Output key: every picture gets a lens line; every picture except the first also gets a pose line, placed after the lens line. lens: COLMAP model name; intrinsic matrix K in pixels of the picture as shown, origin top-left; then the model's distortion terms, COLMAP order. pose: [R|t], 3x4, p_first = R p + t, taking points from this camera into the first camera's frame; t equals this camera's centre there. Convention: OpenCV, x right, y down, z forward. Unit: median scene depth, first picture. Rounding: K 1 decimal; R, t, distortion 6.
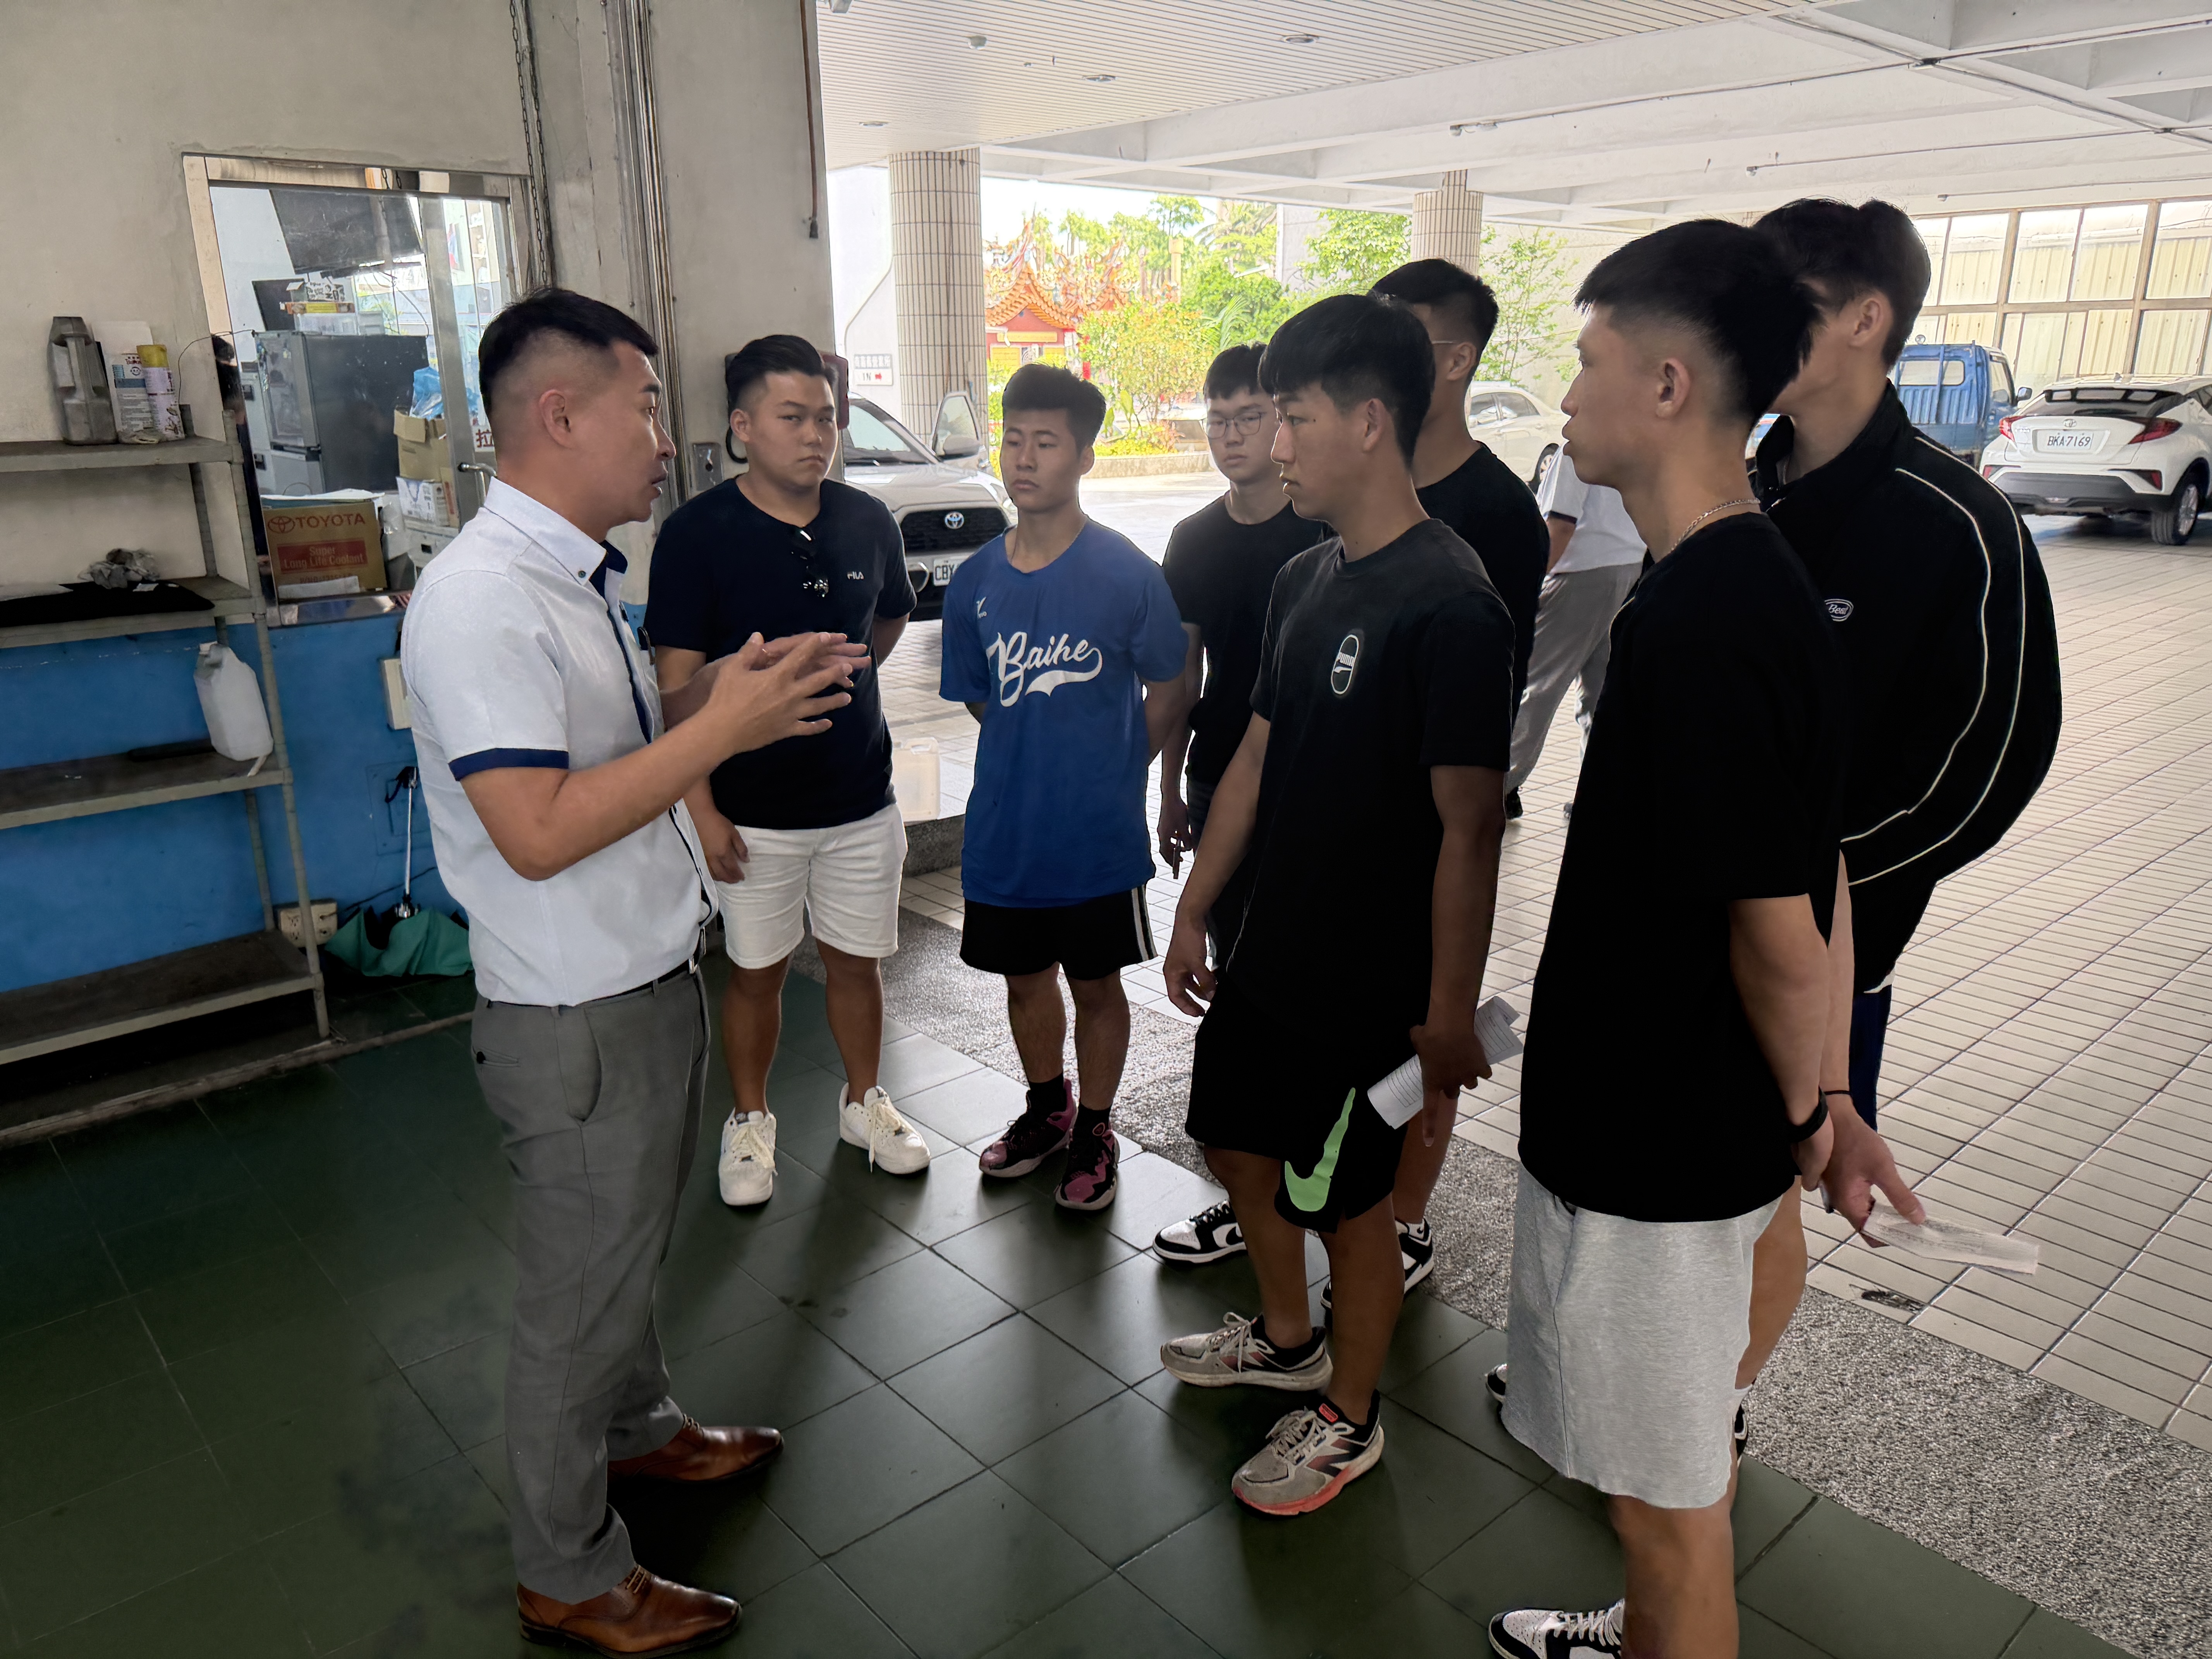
lens RADIAL K [[1577.8, 0, 1114.1], [0, 1577.8, 857.7], [0, 0, 1]] dist [0.002780, 0.003424]
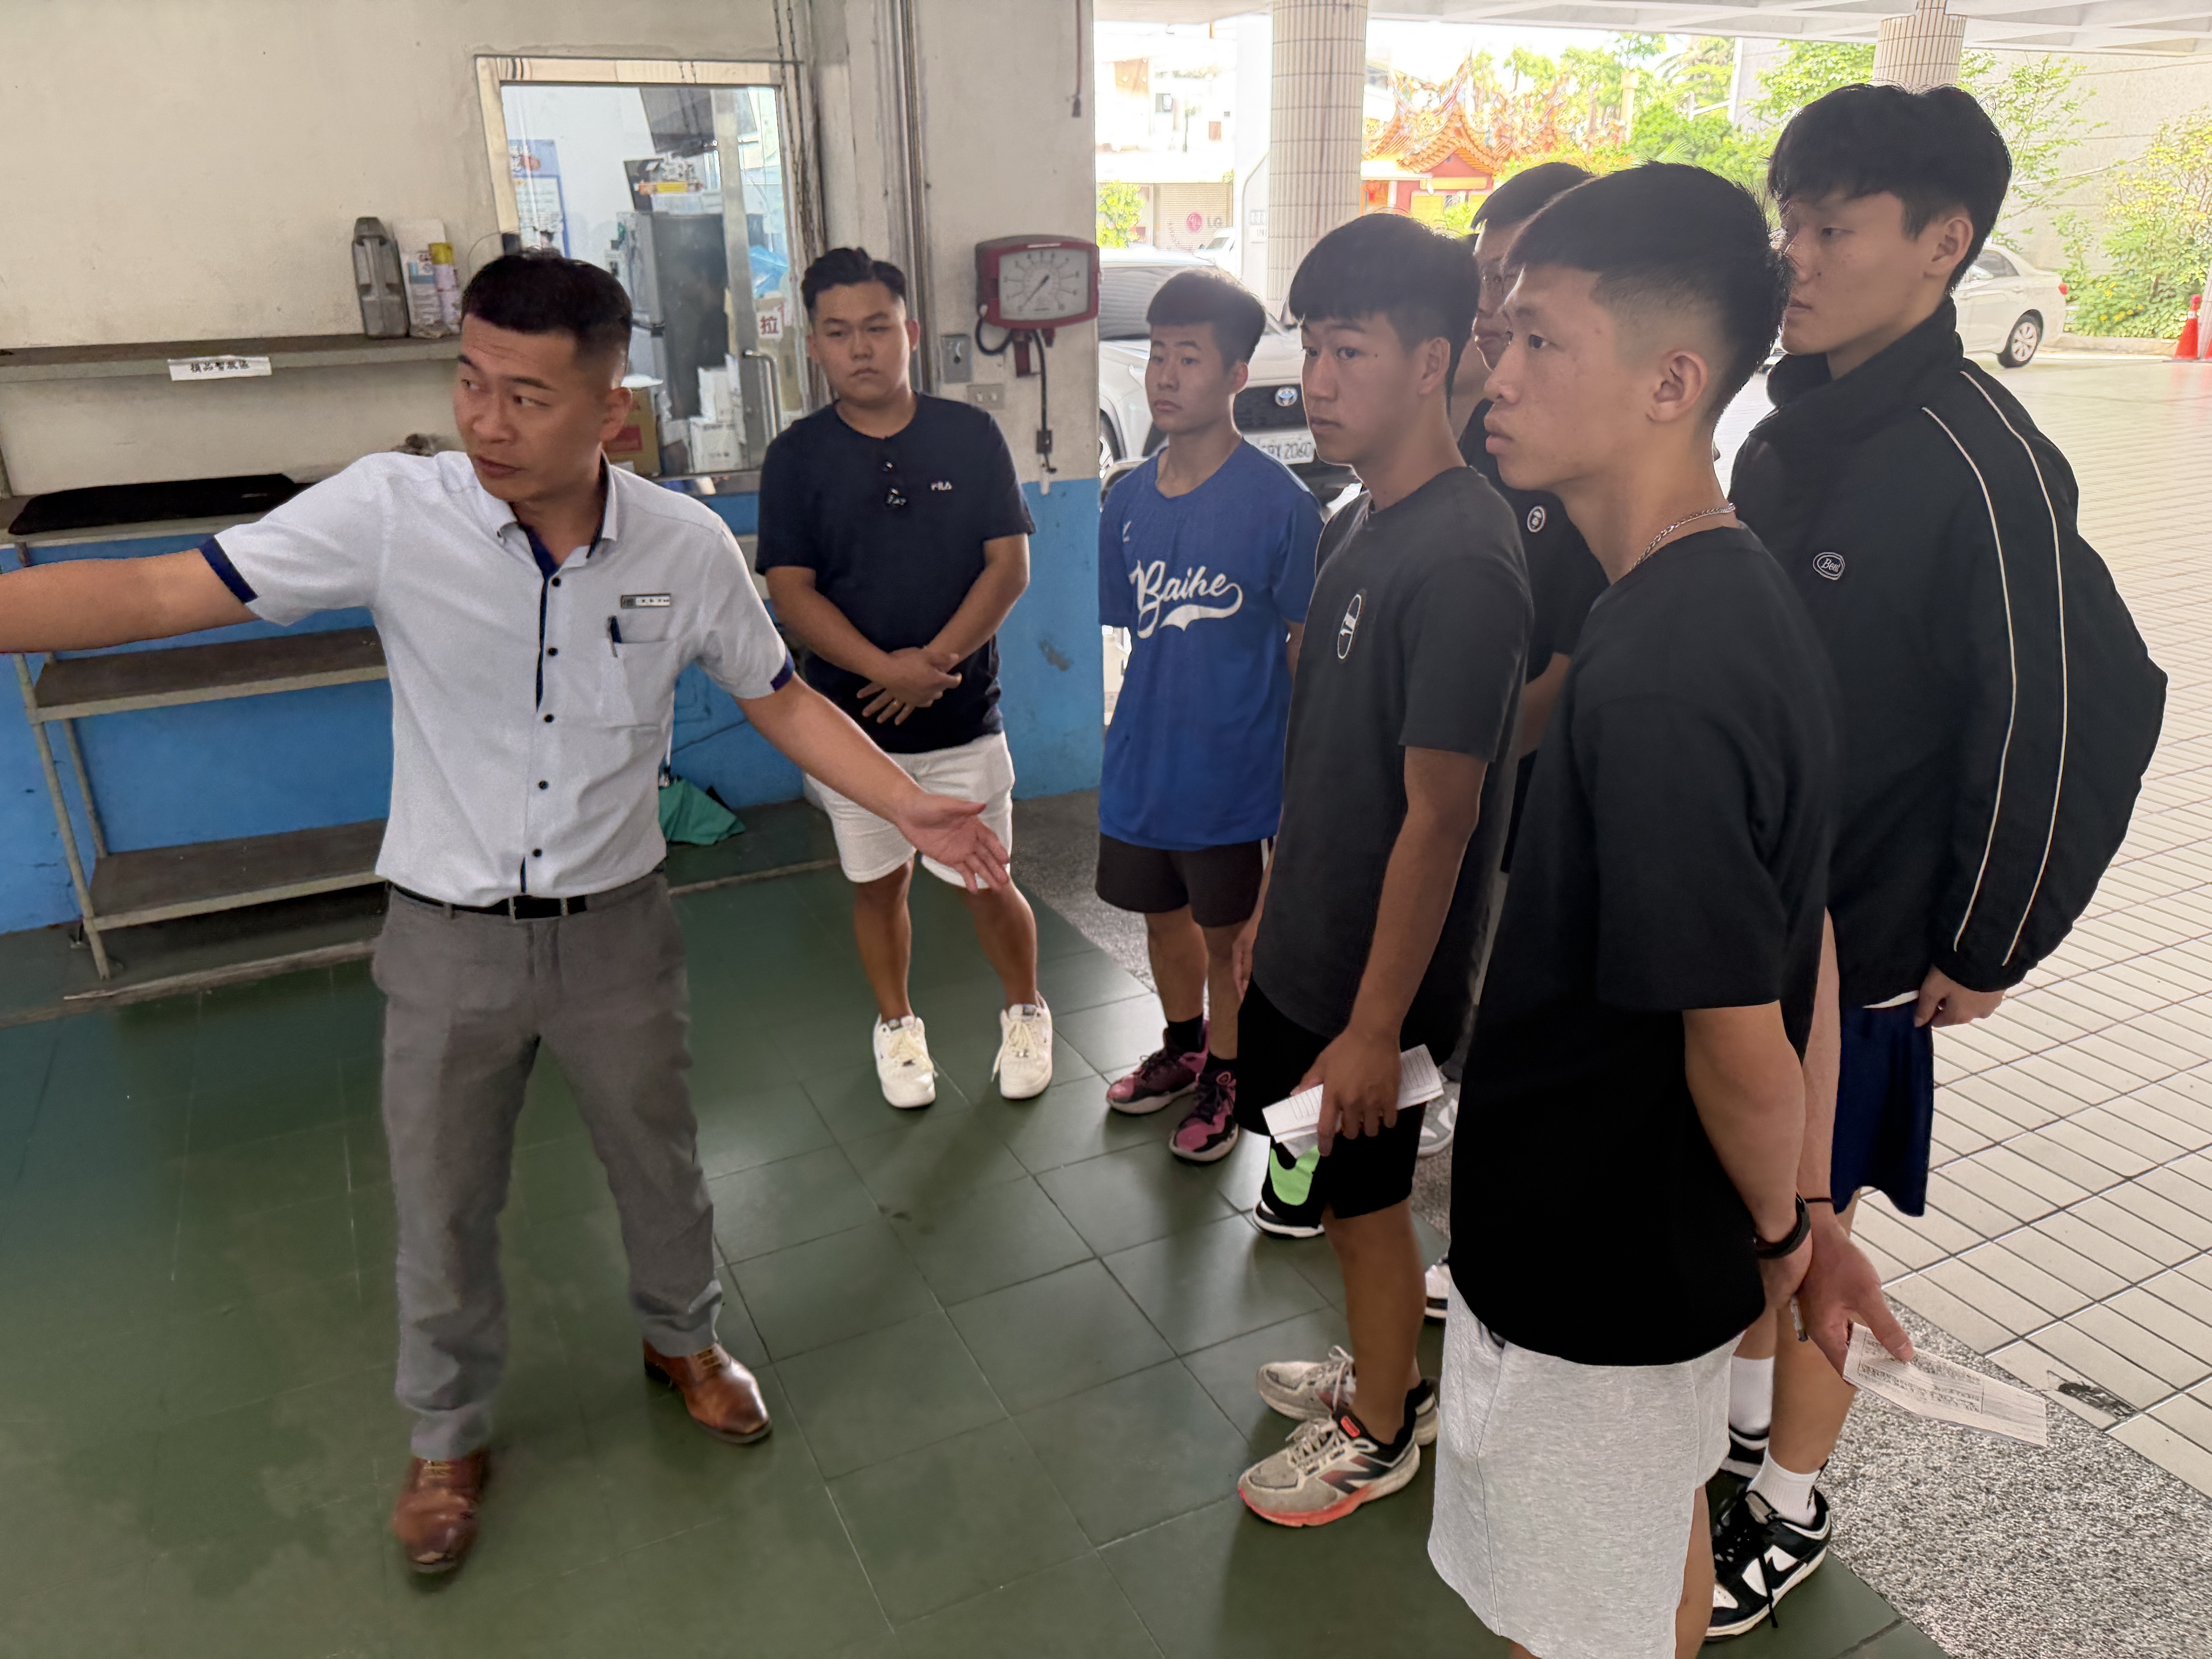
lens RADIAL K [[1575.3, 0, 1096.5], [0, 1575.3, 856.6], [0, 0, 1]] dist [-0.001800, -0.003569]
pose [[0.964028, 0.093800, -0.248701, 0.143191], [-0.072088, 0.992861, 0.095033, -0.049303], [0.255839, -0.073686, 0.963907, 0.057853]]
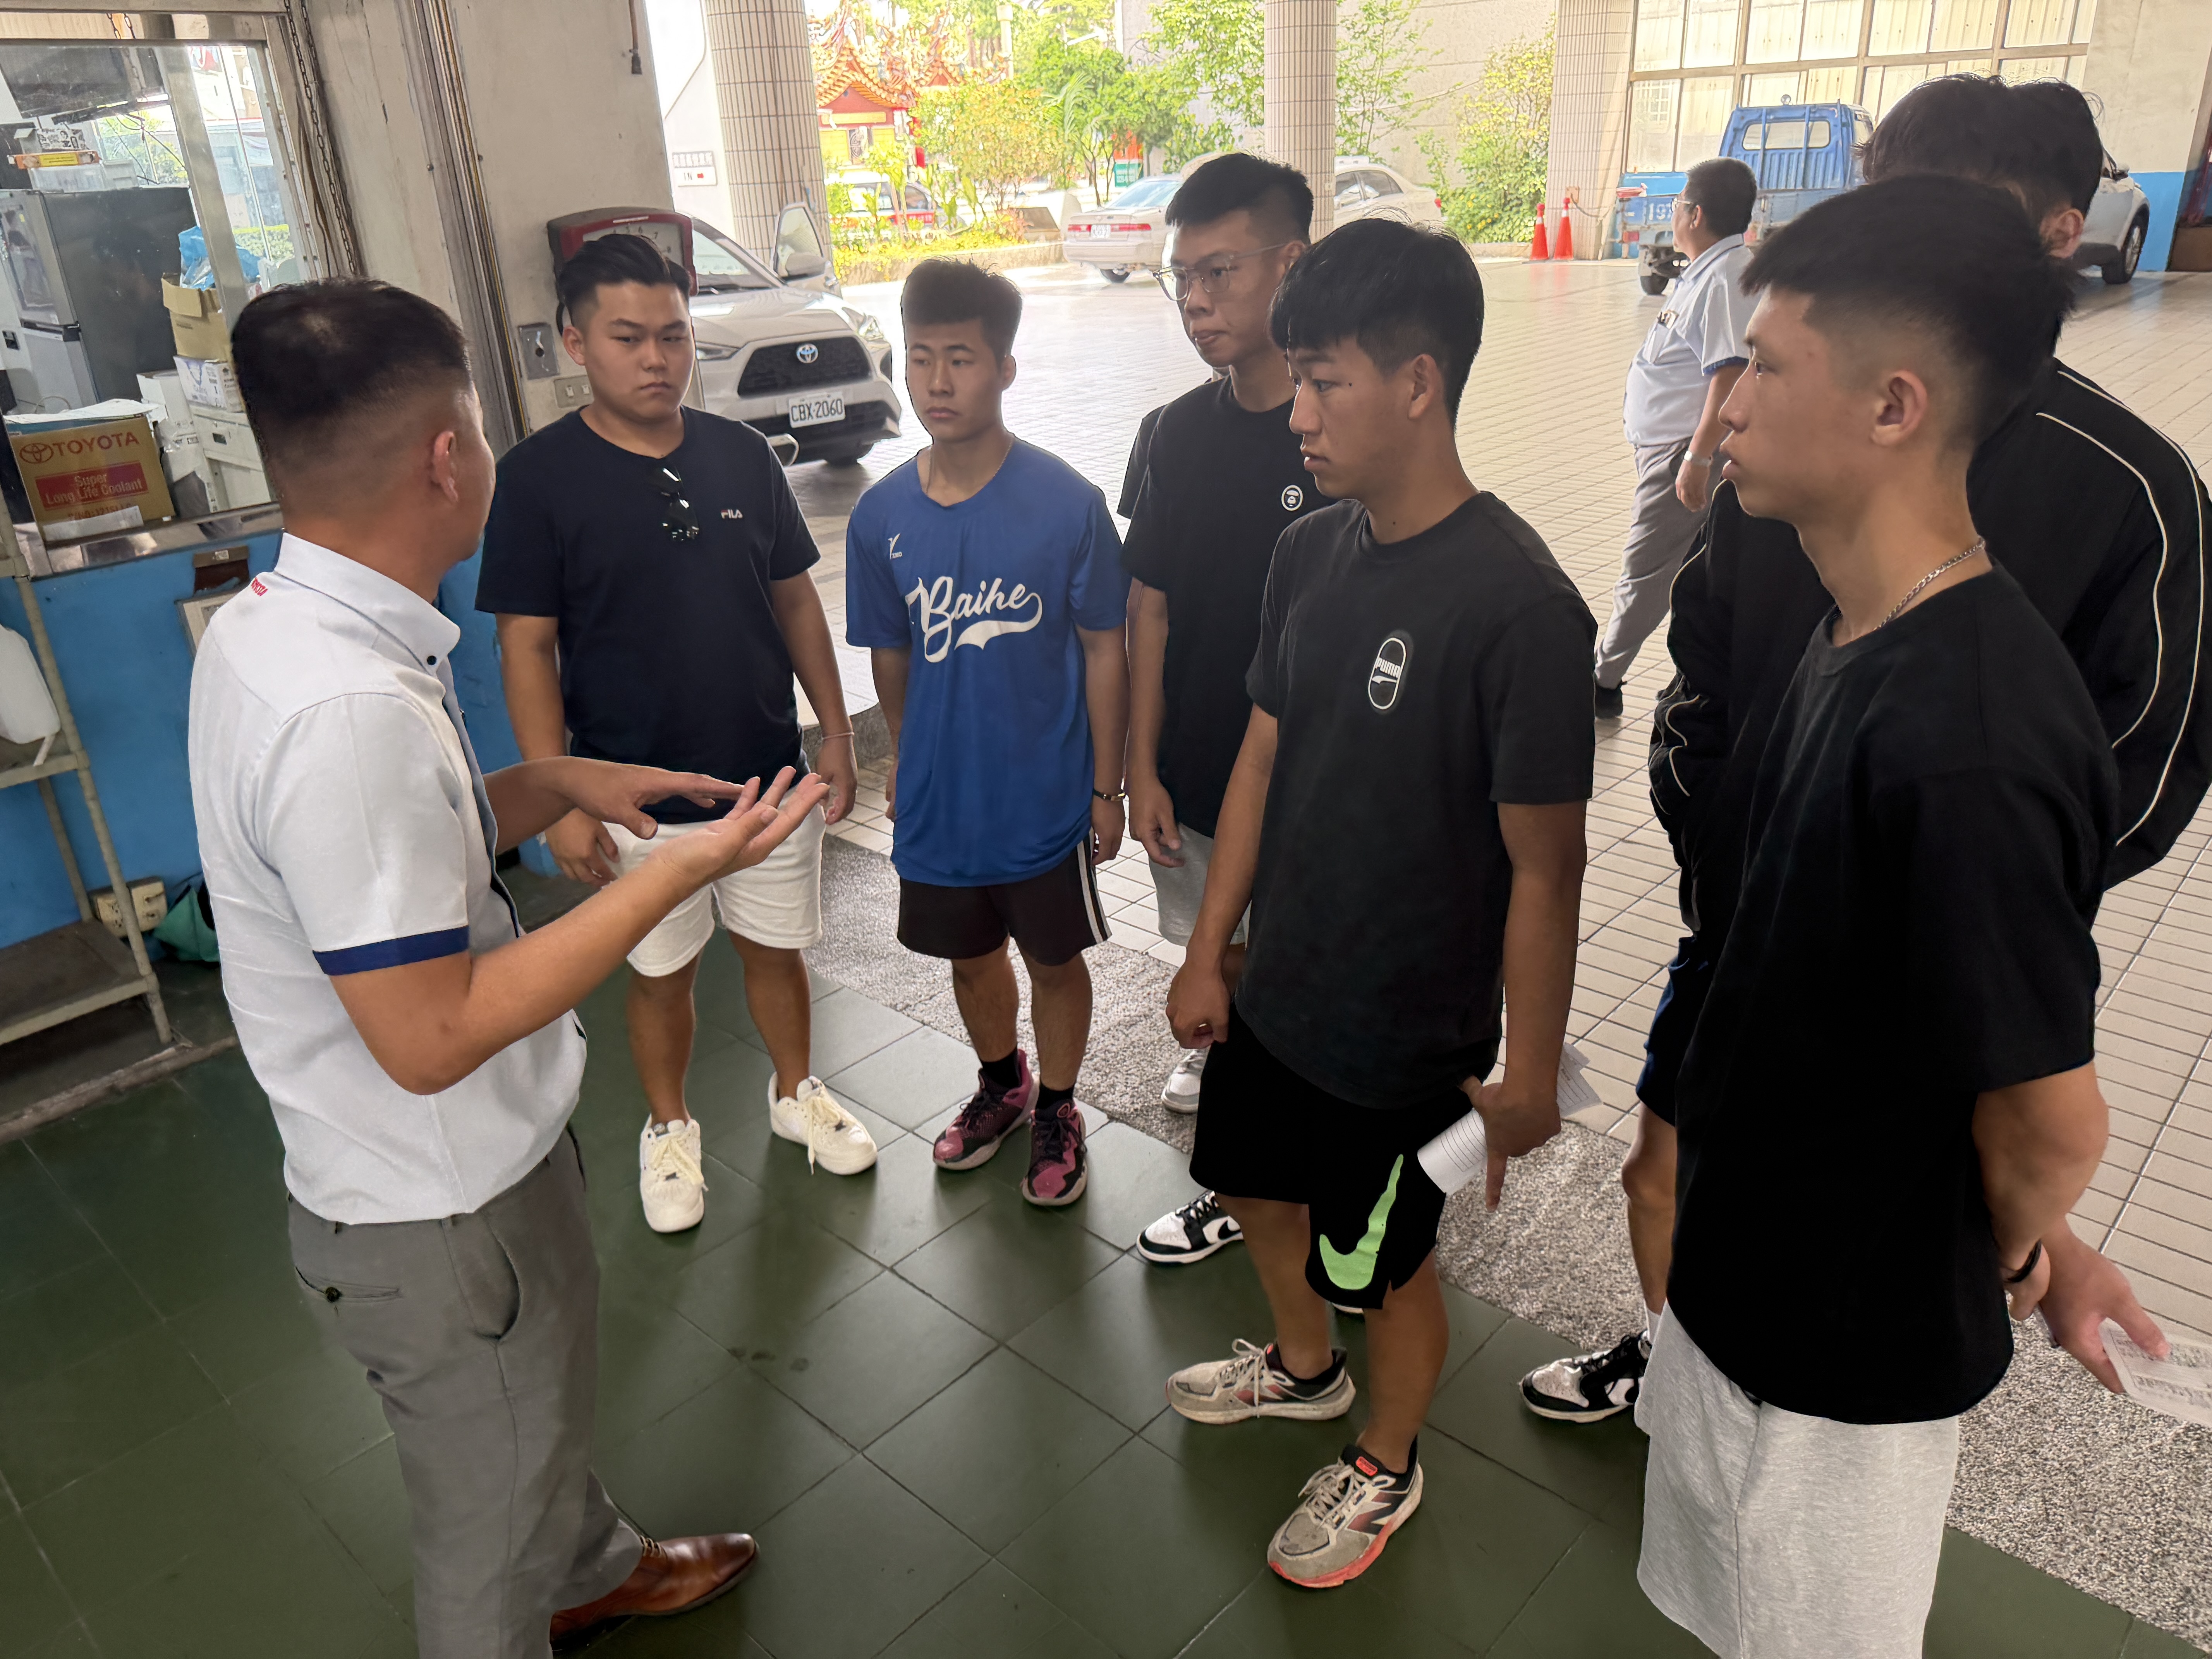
lens RADIAL K [[1571.9, 0, 1106.0], [0, 1571.9, 829.5], [0, 0, 1]] dist [0.003556, -0.004653]
pose [[0.994934, -0.068745, 0.073348, -0.040305], [0.060088, 0.991623, 0.114335, -0.090760], [-0.080594, -0.109348, 0.990731, 0.119631]]
